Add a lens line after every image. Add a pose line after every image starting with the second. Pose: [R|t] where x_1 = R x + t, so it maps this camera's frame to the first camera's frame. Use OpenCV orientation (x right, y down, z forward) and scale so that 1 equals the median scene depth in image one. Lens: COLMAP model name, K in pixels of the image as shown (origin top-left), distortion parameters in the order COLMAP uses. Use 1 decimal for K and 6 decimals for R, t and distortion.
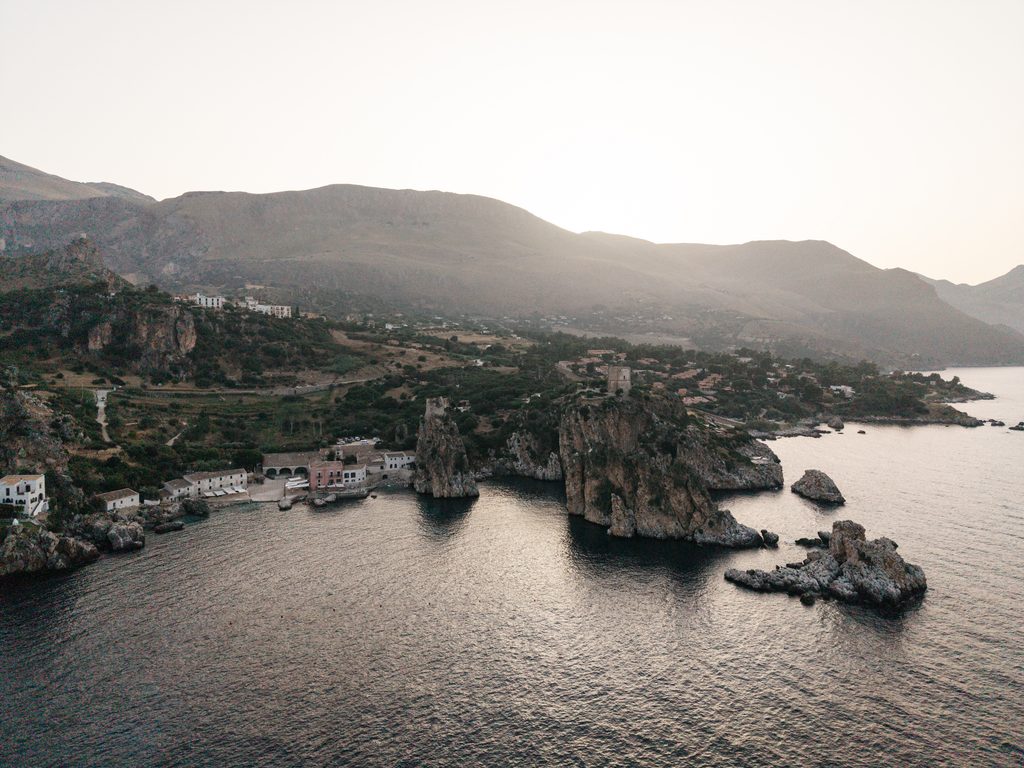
lens RADIAL K [[680.3, 0, 519.5], [0, 680.3, 376.1], [0, 0, 1]] dist [0.042128, -0.041974]
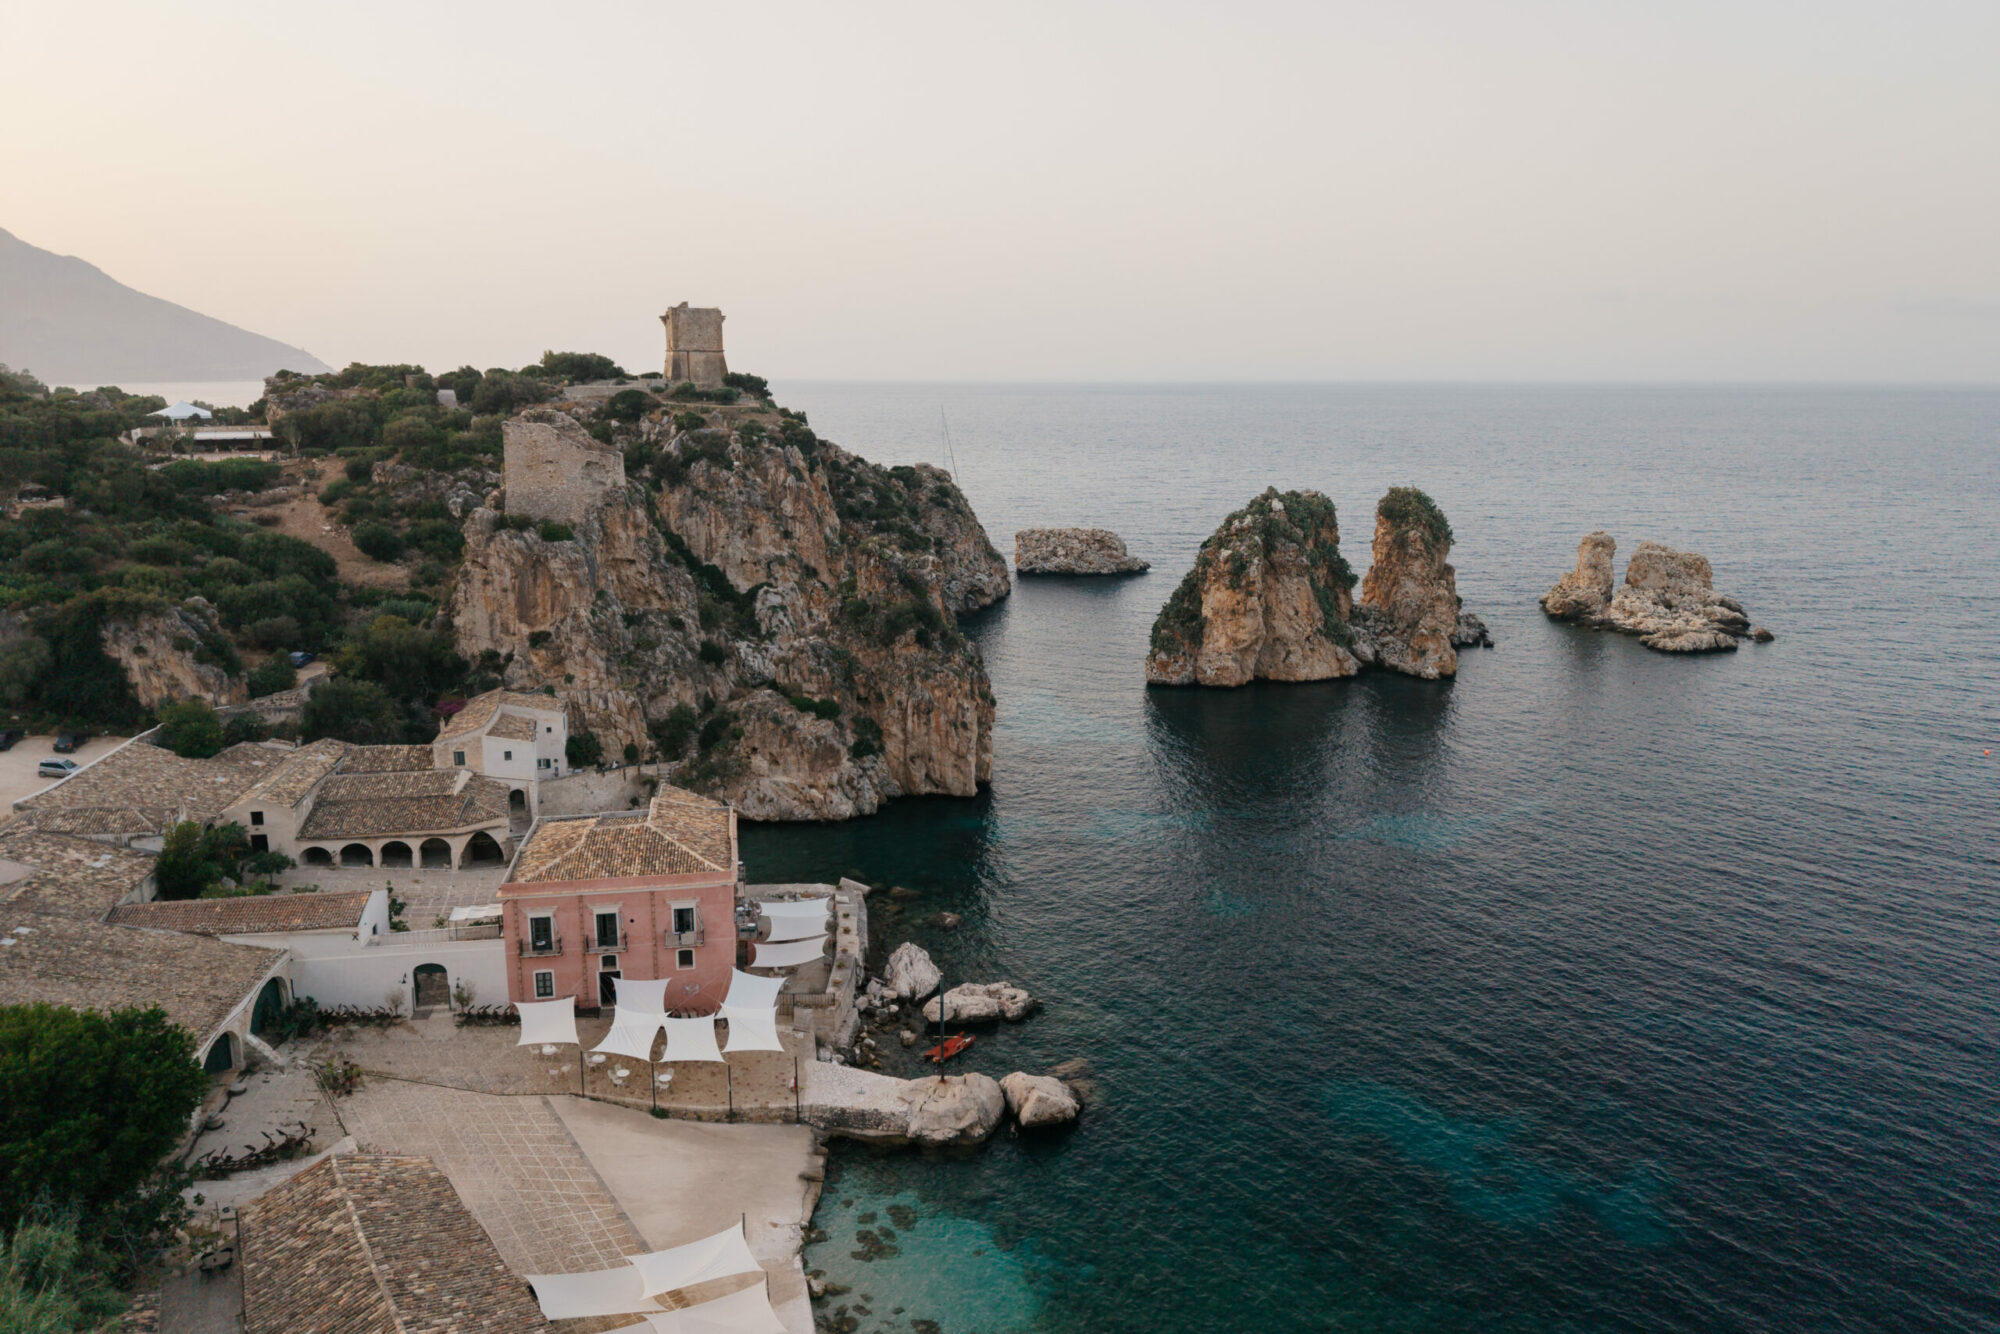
lens RADIAL K [[1315.2, 0, 1018.3], [0, 1315.2, 651.3], [0, 0, 1]] dist [0.045456, 0.002534]
pose [[0.170172, -0.201637, 0.964564, -0.476195], [0.045312, 0.979407, 0.196745, 0.029065], [-0.984372, 0.010226, 0.175804, 0.752933]]
